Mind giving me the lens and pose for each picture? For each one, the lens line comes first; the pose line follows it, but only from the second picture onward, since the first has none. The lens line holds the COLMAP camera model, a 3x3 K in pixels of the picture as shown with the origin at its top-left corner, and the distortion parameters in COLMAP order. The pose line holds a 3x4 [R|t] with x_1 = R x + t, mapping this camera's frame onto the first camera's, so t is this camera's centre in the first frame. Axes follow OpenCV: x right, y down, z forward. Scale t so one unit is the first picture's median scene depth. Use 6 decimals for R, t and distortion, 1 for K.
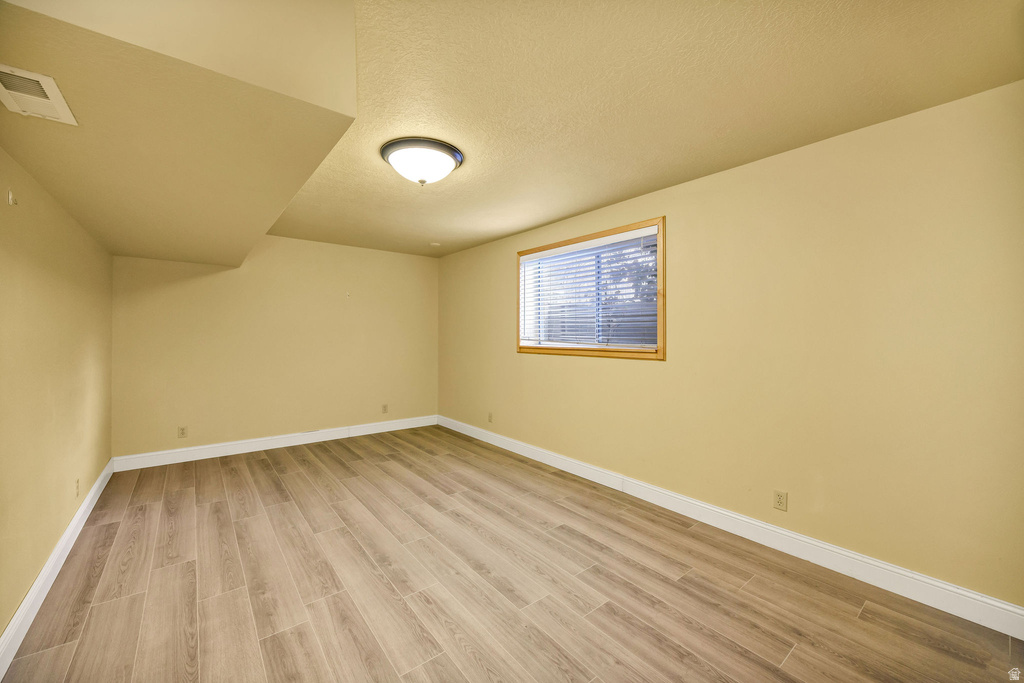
lens RADIAL K [[401.0, 0, 505.0], [0, 401.0, 336.5], [0, 0, 1]] dist [-0.003014, -0.000424]
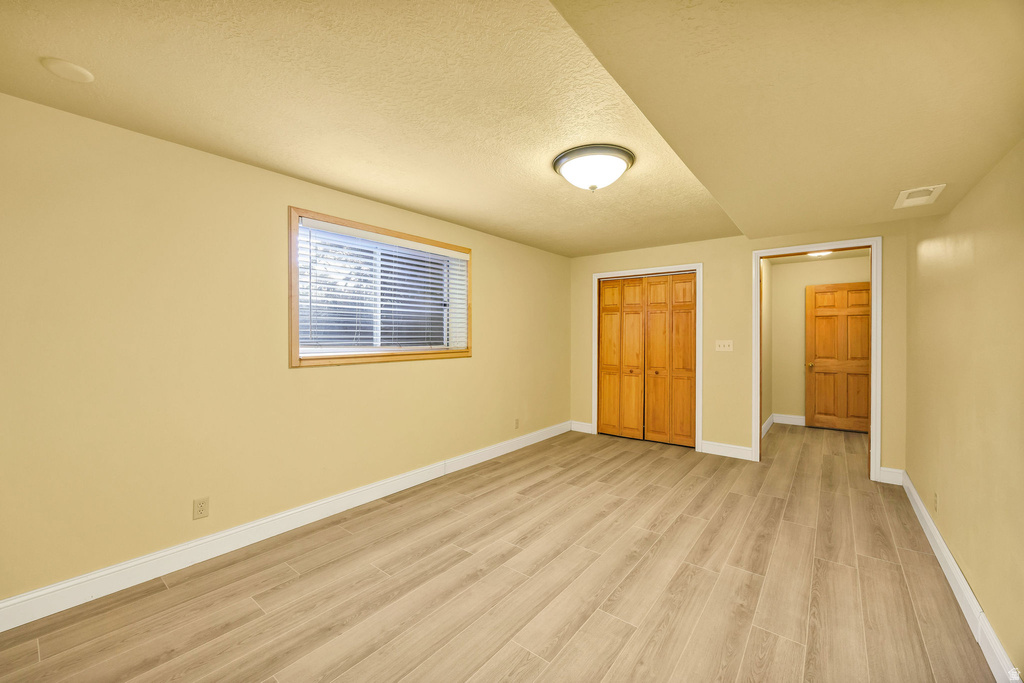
lens RADIAL K [[401.0, 0, 509.6], [0, 401.0, 341.2], [0, 0, 1]] dist [-0.003014, -0.000424]
pose [[-0.226350, -0.017976, 0.973880, -1.164318], [0.002405, 0.999816, 0.019014, -0.023004], [-0.974043, 0.006646, -0.226265, 1.453284]]
